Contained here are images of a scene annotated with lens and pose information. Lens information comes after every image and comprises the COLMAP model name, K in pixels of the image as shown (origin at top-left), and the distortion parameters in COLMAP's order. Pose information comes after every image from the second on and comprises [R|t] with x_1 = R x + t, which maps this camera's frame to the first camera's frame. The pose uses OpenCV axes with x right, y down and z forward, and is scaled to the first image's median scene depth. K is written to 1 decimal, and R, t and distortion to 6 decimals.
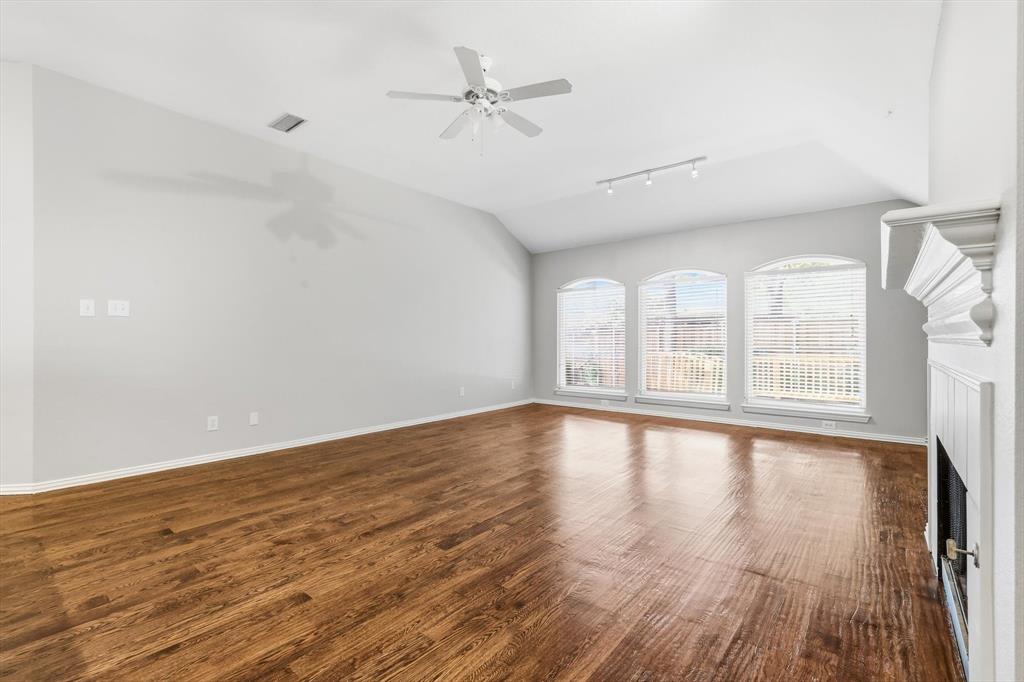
lens RADIAL K [[454.0, 0, 514.6], [0, 454.0, 338.7], [0, 0, 1]] dist [0.001770, 0.000037]
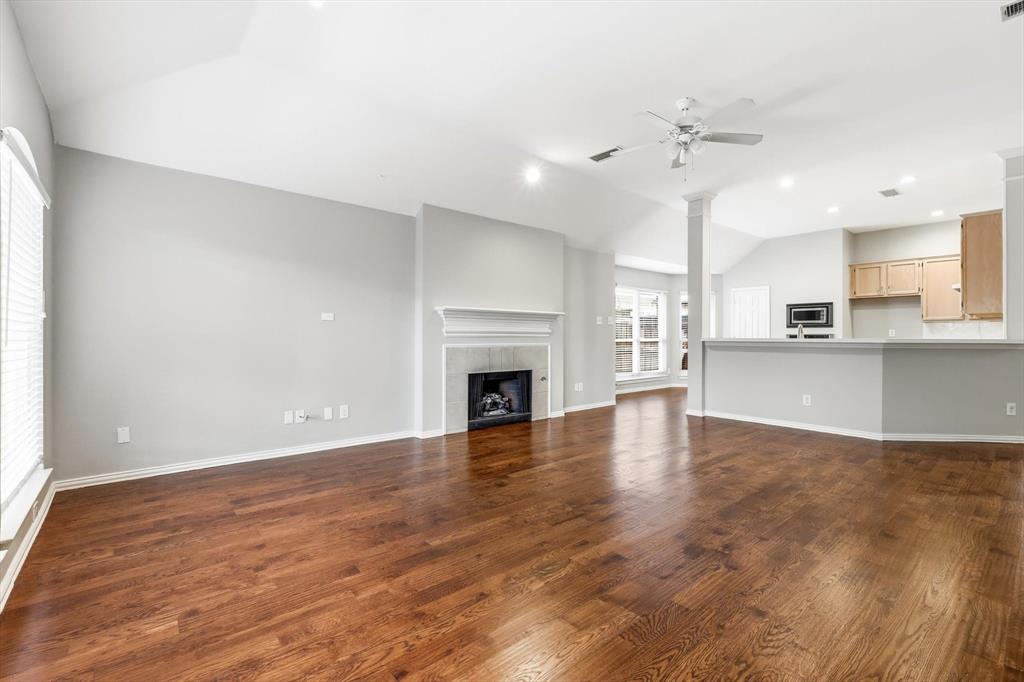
lens RADIAL K [[454.0, 0, 514.6], [0, 454.0, 338.7], [0, 0, 1]] dist [0.001770, 0.000037]
pose [[-0.983953, -0.005092, 0.178355, 0.123289], [-0.003745, 0.999962, 0.007889, 0.000719], [-0.178388, 0.007094, -0.983935, 1.779147]]
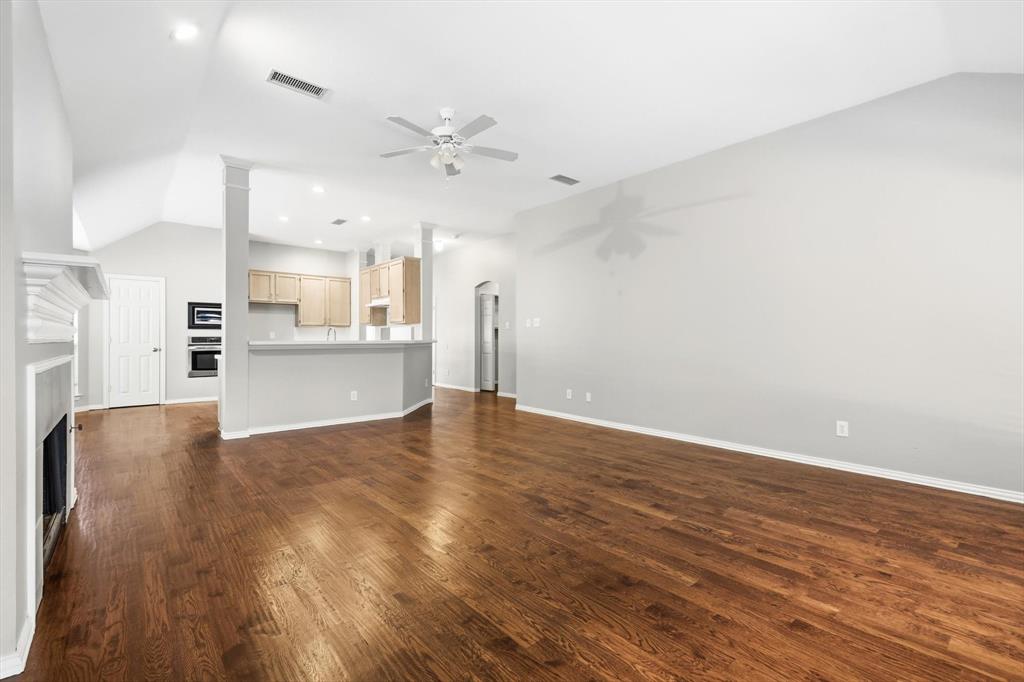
lens RADIAL K [[454.0, 0, 514.6], [0, 454.0, 338.7], [0, 0, 1]] dist [0.001770, 0.000037]
pose [[-0.178708, -0.001585, -0.983901, 0.872821], [-0.002725, 0.999996, -0.001116, 0.002345], [0.983898, 0.002481, -0.178711, 1.108795]]
